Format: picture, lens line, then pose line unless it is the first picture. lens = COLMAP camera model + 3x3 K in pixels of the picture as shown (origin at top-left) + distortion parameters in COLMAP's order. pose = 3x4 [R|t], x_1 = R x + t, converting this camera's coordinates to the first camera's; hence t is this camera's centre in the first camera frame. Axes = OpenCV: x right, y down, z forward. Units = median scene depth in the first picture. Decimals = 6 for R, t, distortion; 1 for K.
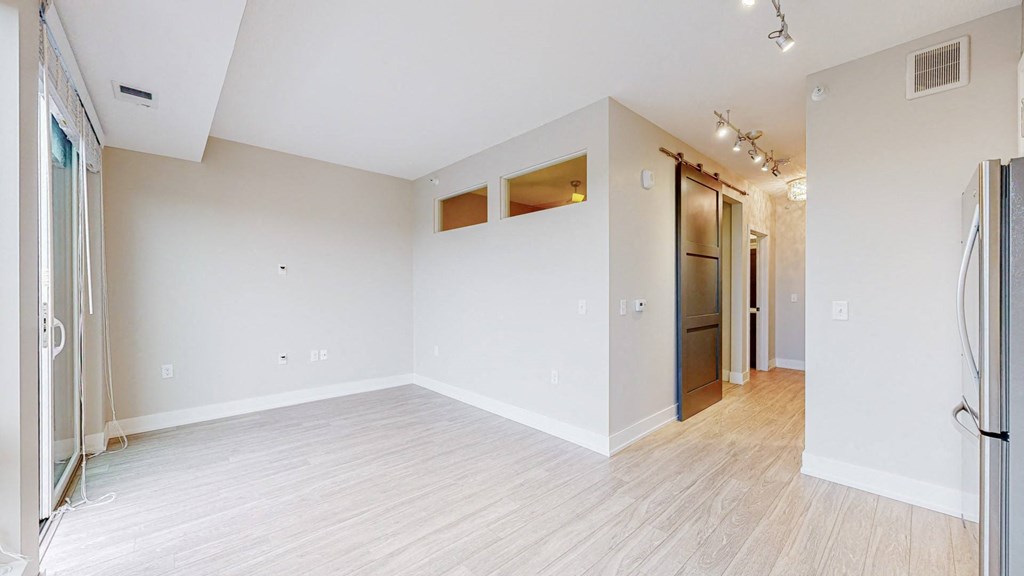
lens RADIAL K [[379.9, 0, 513.2], [0, 379.9, 292.6], [0, 0, 1]] dist [-0.000302, 0.000223]
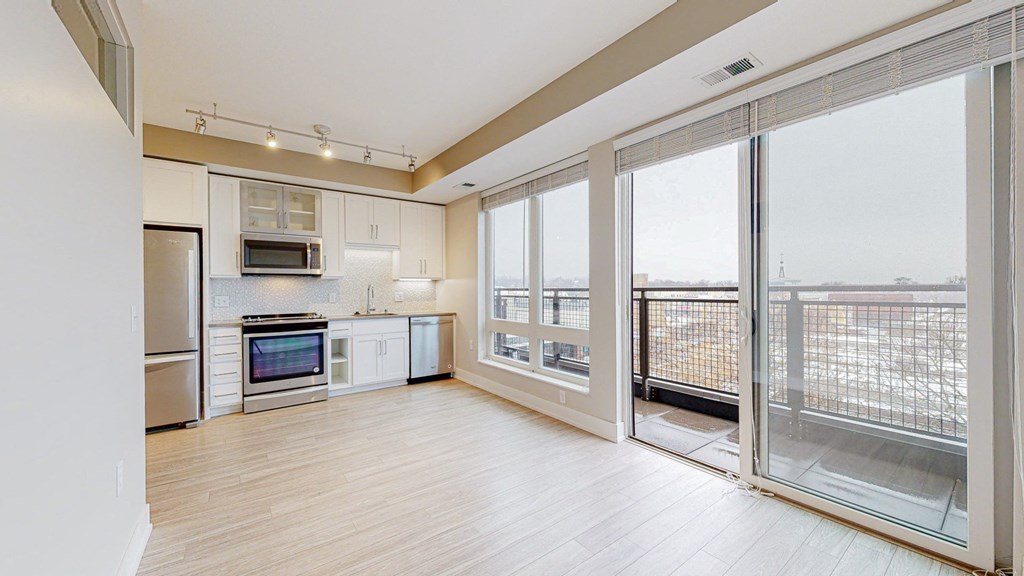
lens RADIAL K [[379.9, 0, 513.8], [0, 379.9, 288.9], [0, 0, 1]] dist [-0.000302, 0.000223]
pose [[-0.994334, 0.006233, 0.106115, -0.612576], [0.007435, 0.999913, 0.010928, -0.010319], [-0.106037, 0.011655, -0.994294, 2.055655]]
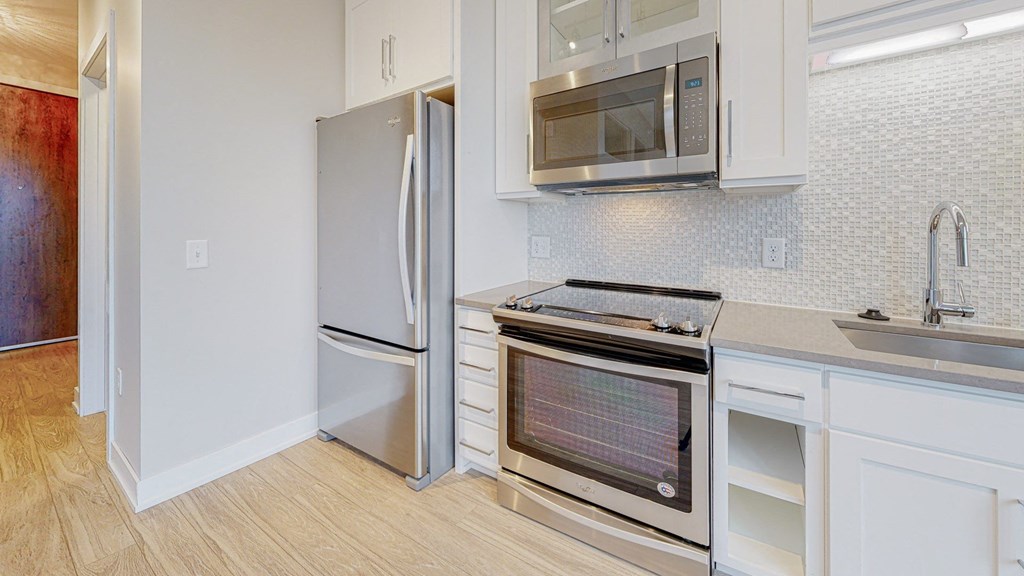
lens RADIAL K [[379.9, 0, 496.9], [0, 379.9, 293.0], [0, 0, 1]] dist [-0.000302, 0.000223]
pose [[-0.224379, -0.180582, 0.957624, 0.096105], [0.009119, 0.982249, 0.187362, -0.007053], [-0.974459, 0.050772, -0.218749, 0.676215]]
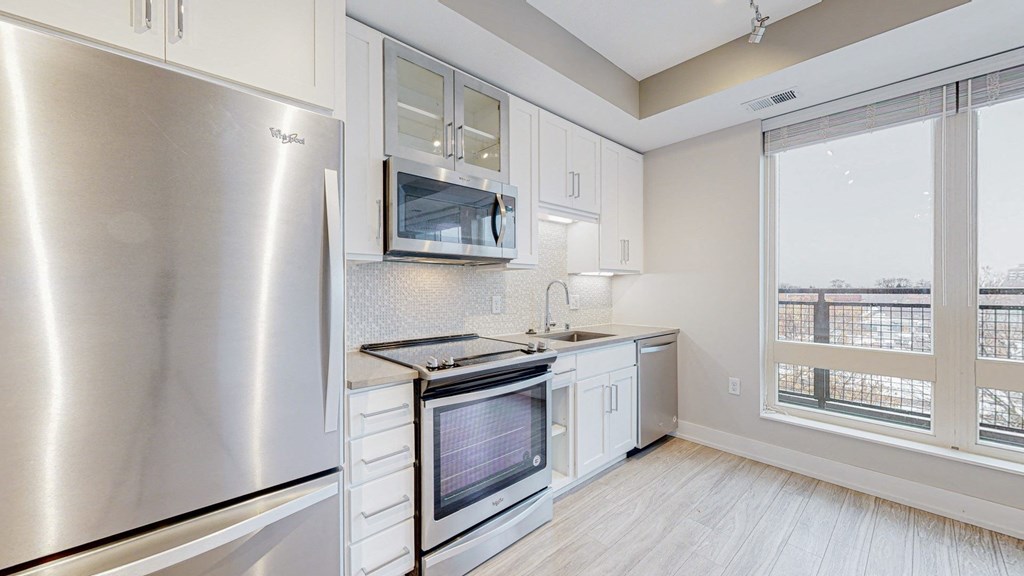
lens RADIAL K [[379.9, 0, 517.5], [0, 379.9, 289.5], [0, 0, 1]] dist [-0.000302, 0.000223]
pose [[-0.999991, 0.002708, 0.003416, 0.580137], [0.002753, 0.999908, 0.013298, -0.006296], [-0.003379, 0.013308, -0.999906, 1.185215]]
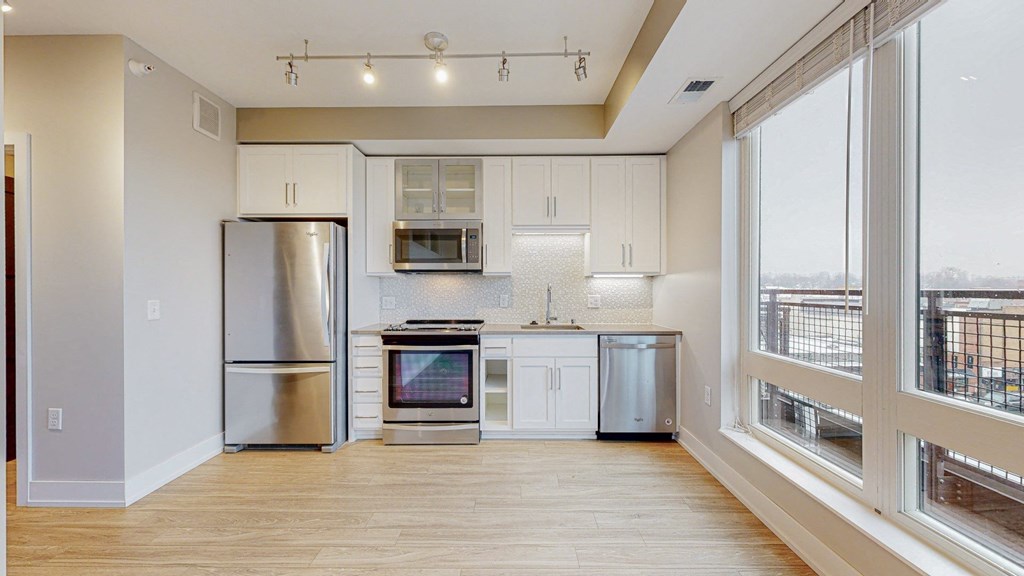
lens RADIAL K [[379.9, 0, 508.2], [0, 379.9, 290.2], [0, 0, 1]] dist [-0.000302, 0.000223]
pose [[-0.723919, 0.001049, 0.689884, -0.499435], [0.008305, 0.999940, 0.007195, -0.002411], [-0.689835, 0.010938, -0.723884, 1.186233]]
